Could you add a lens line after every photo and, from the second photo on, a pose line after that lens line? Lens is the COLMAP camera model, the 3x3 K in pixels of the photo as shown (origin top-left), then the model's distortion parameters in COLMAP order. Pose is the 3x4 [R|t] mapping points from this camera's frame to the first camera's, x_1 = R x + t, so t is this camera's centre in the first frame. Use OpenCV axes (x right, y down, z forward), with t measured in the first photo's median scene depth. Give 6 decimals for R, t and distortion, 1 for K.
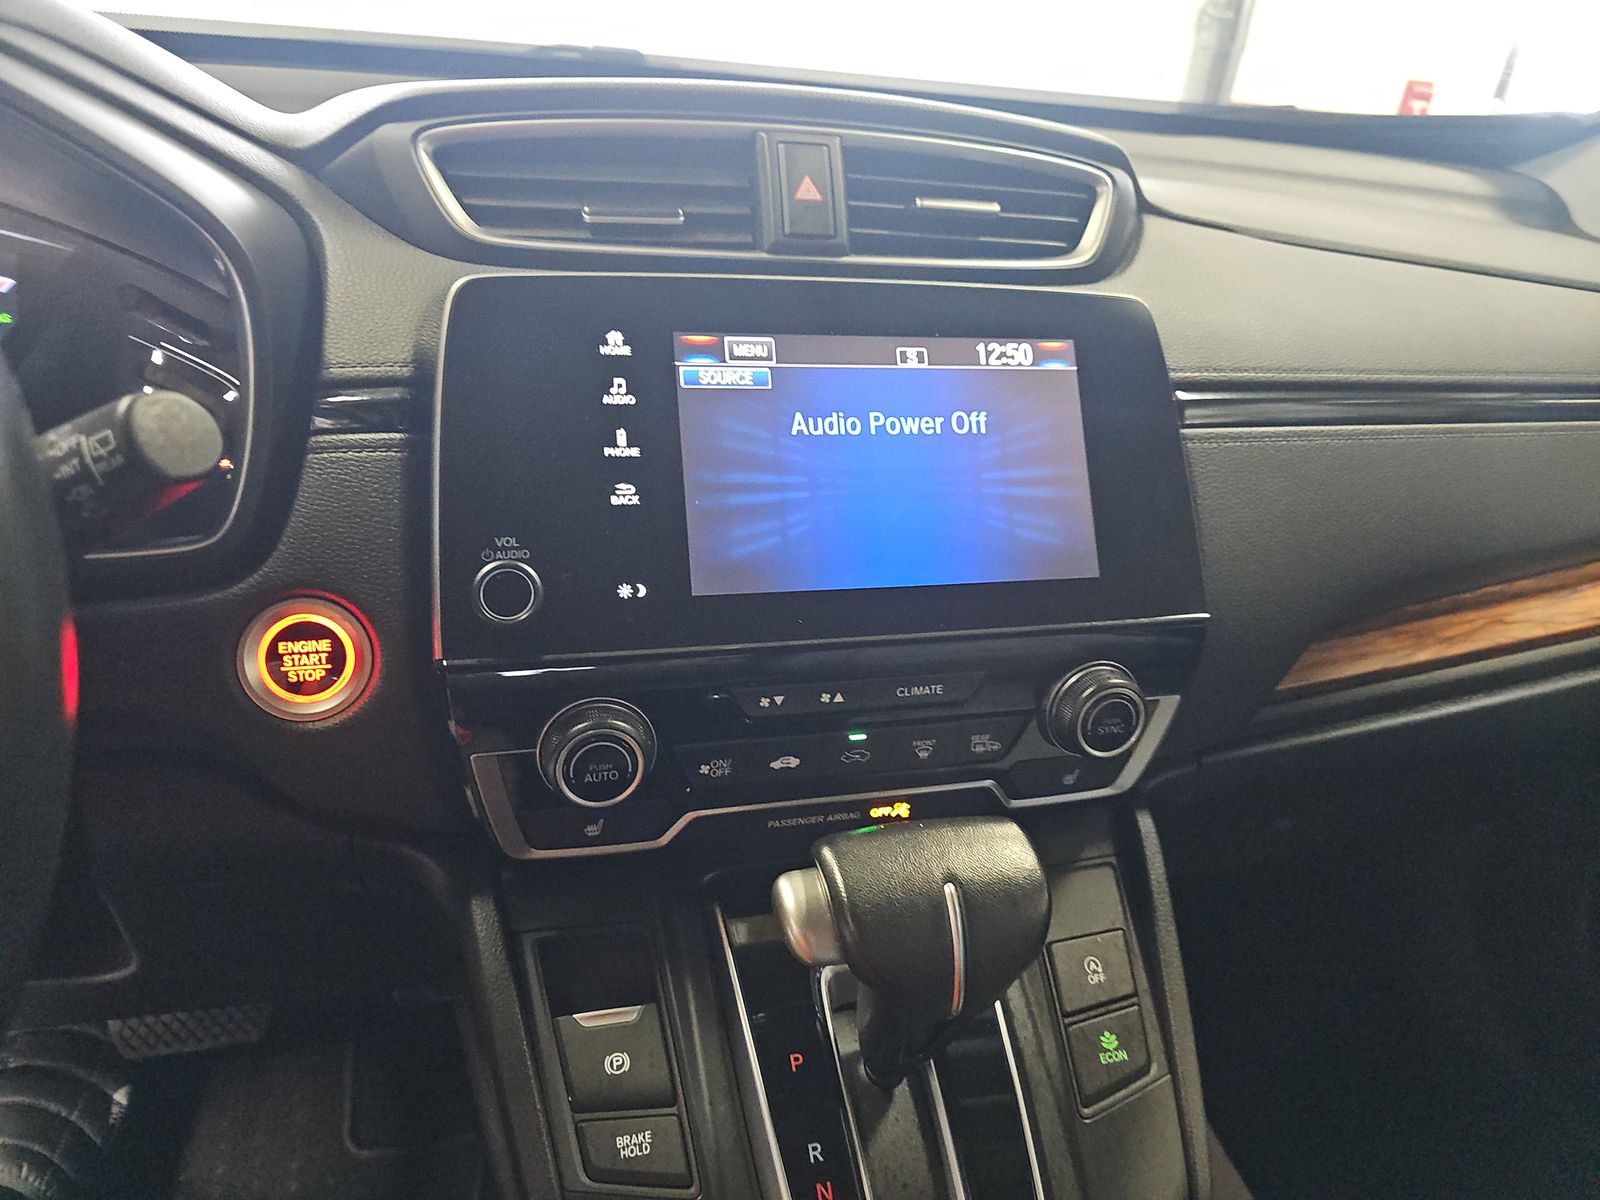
lens RADIAL K [[1063.9, 0, 786.8], [0, 1063.9, 592.5], [0, 0, 1]] dist [0.029603, -0.021648]
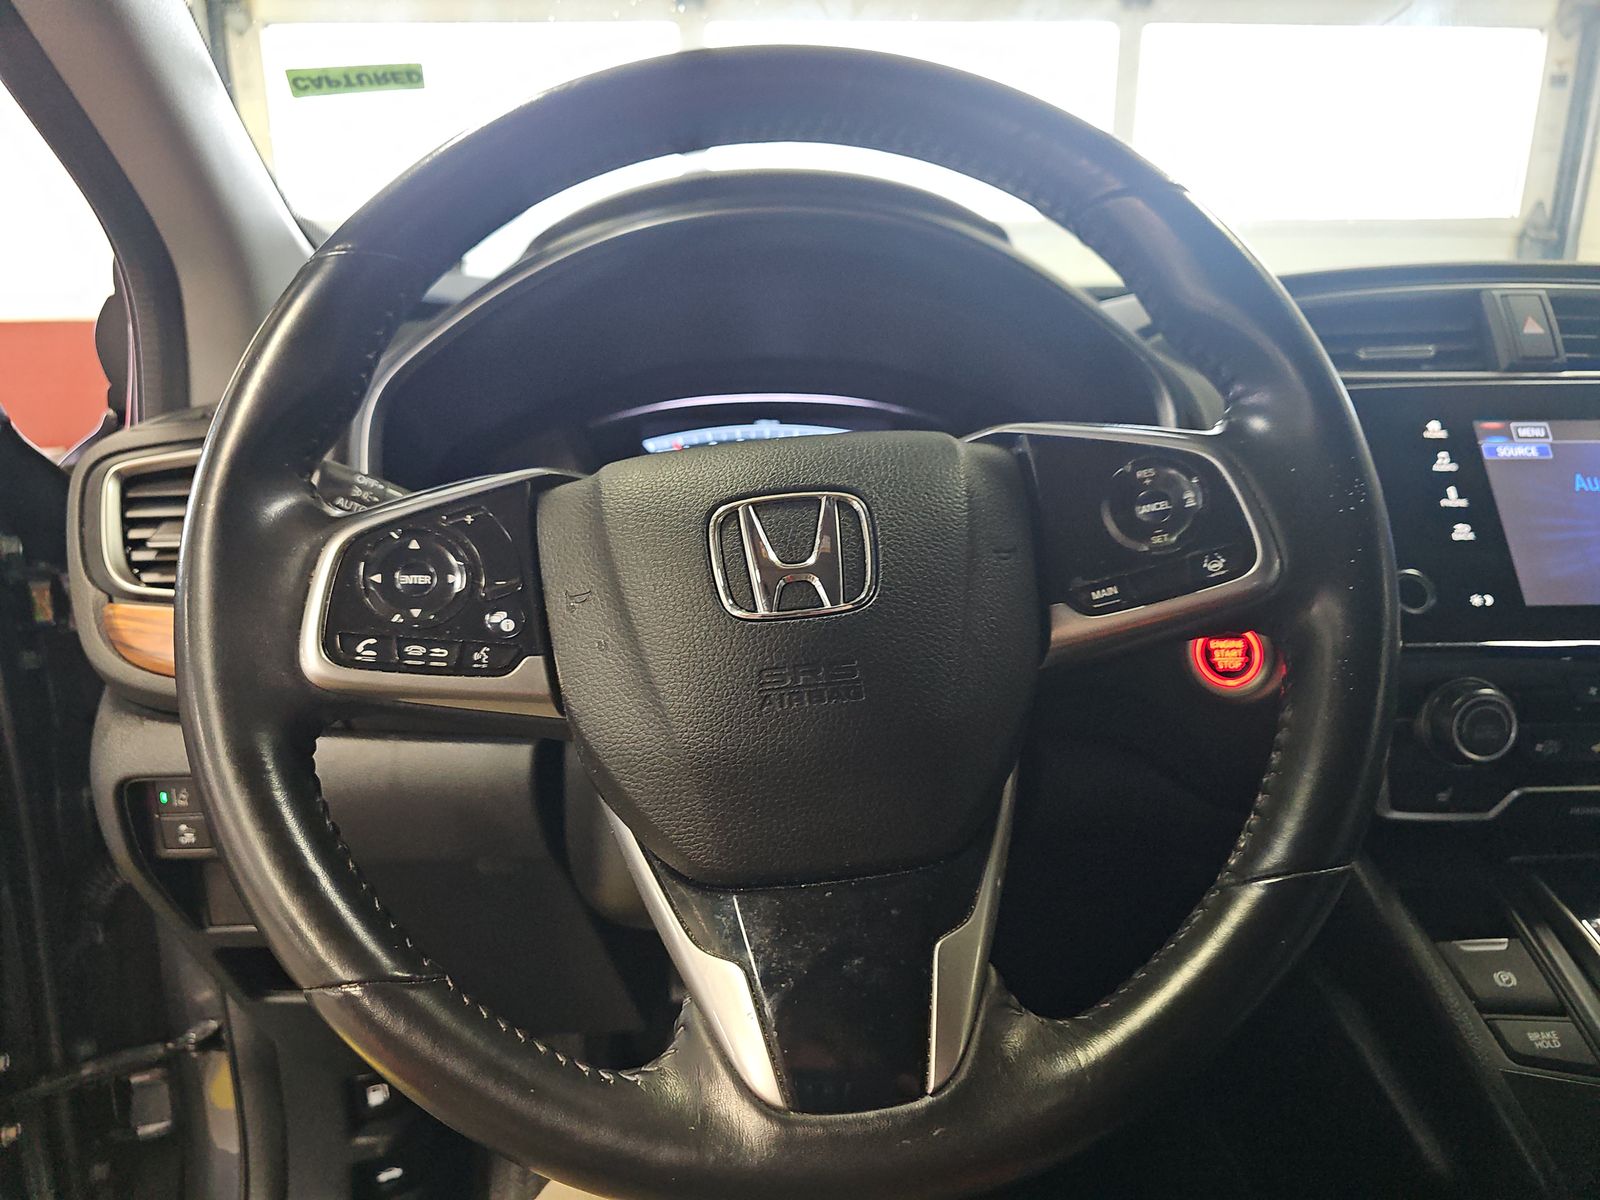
lens RADIAL K [[1063.9, 0, 805.0], [0, 1063.9, 596.4], [0, 0, 1]] dist [0.029603, -0.021648]
pose [[0.973242, -0.033075, -0.227388, -0.643827], [-0.018314, 0.975273, -0.220245, 0.296021], [0.229049, 0.218516, 0.948571, -0.451589]]
